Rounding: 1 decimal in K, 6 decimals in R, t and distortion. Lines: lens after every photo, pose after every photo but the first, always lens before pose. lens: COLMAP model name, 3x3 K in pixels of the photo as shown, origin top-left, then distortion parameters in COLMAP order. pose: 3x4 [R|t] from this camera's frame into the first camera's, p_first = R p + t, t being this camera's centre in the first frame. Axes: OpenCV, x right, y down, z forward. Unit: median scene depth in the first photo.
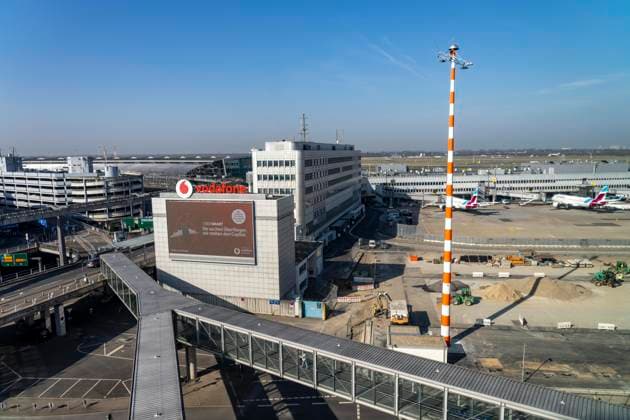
lens RADIAL K [[609.5, 0, 315.0], [0, 609.5, 210.0], [0, 0, 1]] dist [-0.004767, -0.002766]
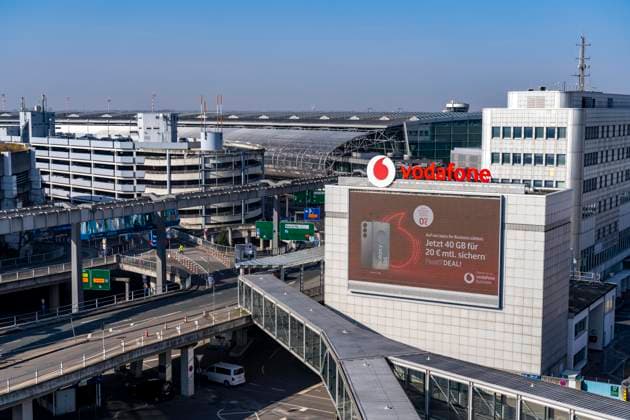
lens RADIAL K [[978.3, 0, 315.0], [0, 978.3, 210.0], [0, 0, 1]] dist [0.048607, 0.015550]
pose [[0.951585, 0.045997, -0.303925, 0.023109], [-0.043965, 0.998941, 0.013530, -0.013118], [0.304226, 0.000487, 0.952600, 0.140602]]
